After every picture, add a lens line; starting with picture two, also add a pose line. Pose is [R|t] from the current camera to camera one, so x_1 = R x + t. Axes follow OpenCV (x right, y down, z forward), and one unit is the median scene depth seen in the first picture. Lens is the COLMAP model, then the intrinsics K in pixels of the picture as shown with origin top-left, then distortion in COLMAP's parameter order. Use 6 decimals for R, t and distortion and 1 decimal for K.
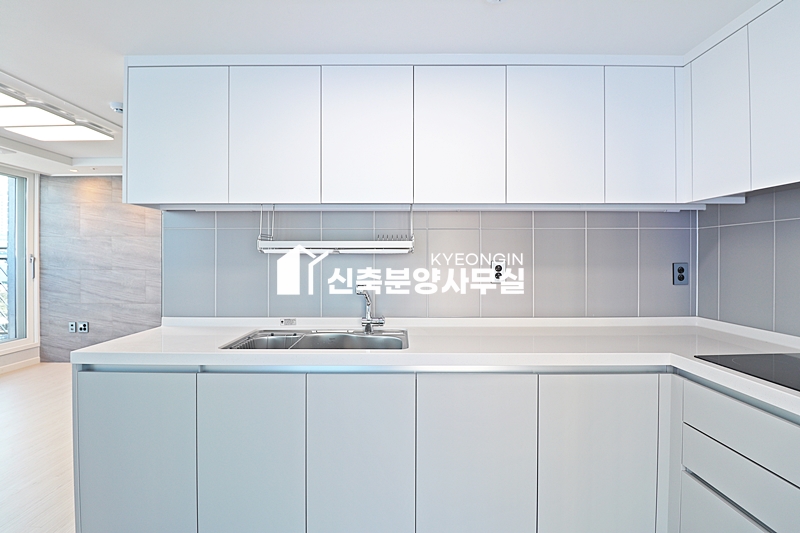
lens RADIAL K [[373.7, 0, 406.3], [0, 373.7, 262.0], [0, 0, 1]] dist [-0.008621, -0.008724]
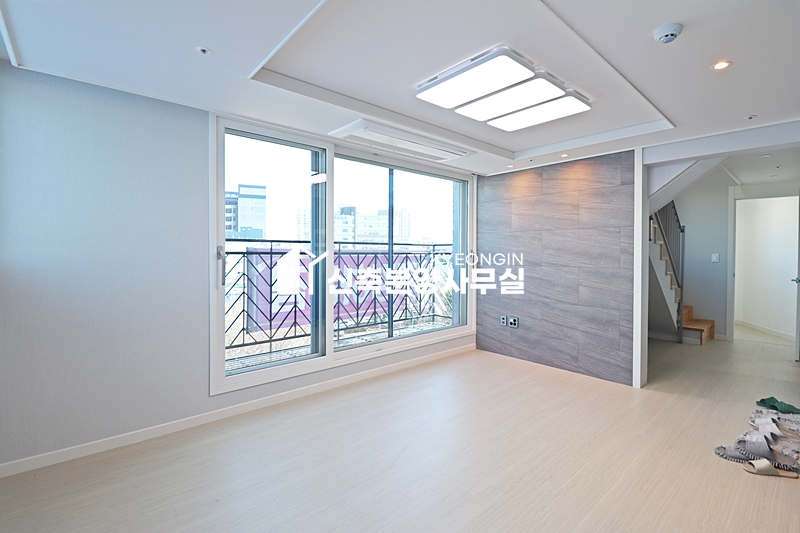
lens RADIAL K [[373.7, 0, 397.4], [0, 373.7, 266.7], [0, 0, 1]] dist [-0.008621, -0.008724]
pose [[0.658948, 0.030671, -0.751563, -0.321644], [-0.010214, 0.999441, 0.031832, -0.003686], [0.752119, -0.013300, 0.658893, 0.092012]]
